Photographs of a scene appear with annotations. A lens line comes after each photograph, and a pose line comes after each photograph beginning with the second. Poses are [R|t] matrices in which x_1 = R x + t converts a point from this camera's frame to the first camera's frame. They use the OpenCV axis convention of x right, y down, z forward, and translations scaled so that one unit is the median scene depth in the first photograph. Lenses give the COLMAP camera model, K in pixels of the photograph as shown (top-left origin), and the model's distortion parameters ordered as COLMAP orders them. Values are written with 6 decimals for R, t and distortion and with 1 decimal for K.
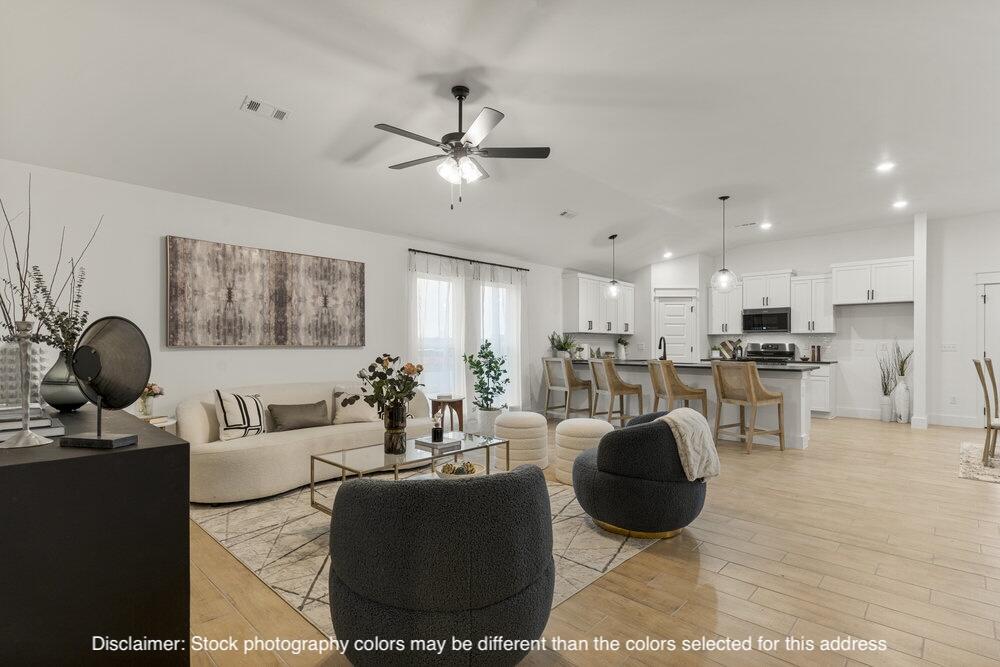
lens RADIAL K [[480.7, 0, 502.5], [0, 480.7, 338.2], [0, 0, 1]] dist [0.001371, 0.000118]
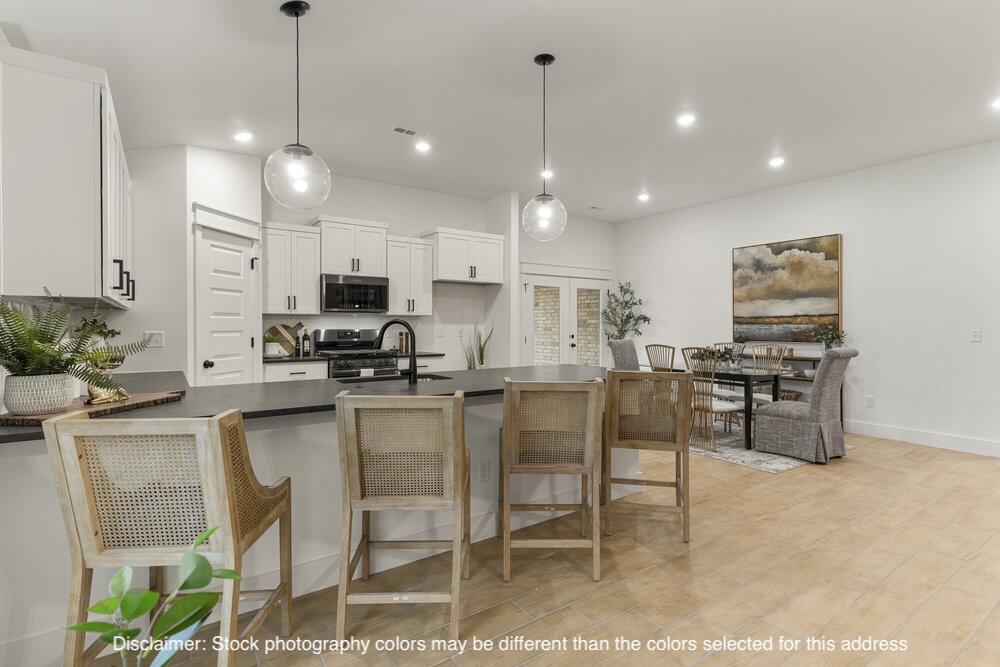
lens RADIAL K [[482.5, 0, 500.0], [0, 482.5, 333.5], [0, 0, 1]] dist [-0.000059, 0.000086]
pose [[0.209602, -0.018281, 0.977616, -0.054288], [-0.013917, 0.999668, 0.021678, -0.000938], [-0.977688, -0.018149, 0.209278, 0.691130]]
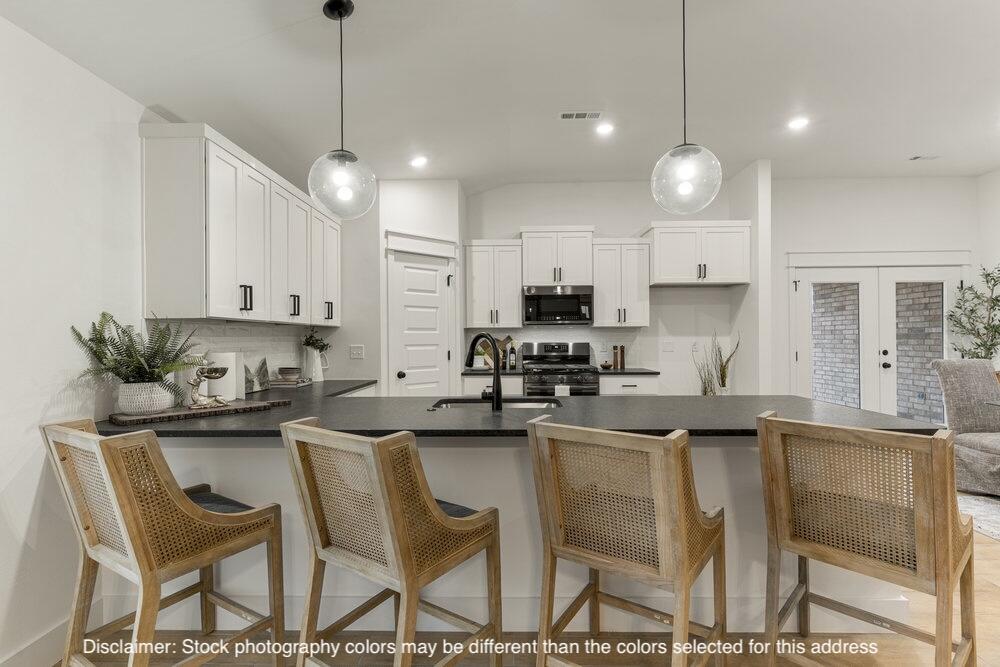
lens RADIAL K [[480.7, 0, 502.5], [0, 480.7, 338.2], [0, 0, 1]] dist [0.001371, 0.000118]
pose [[0.747889, -0.006797, 0.663789, 0.089683], [-0.002117, 0.999918, 0.012624, -0.003086], [-0.663820, -0.010847, 0.747814, 0.606014]]
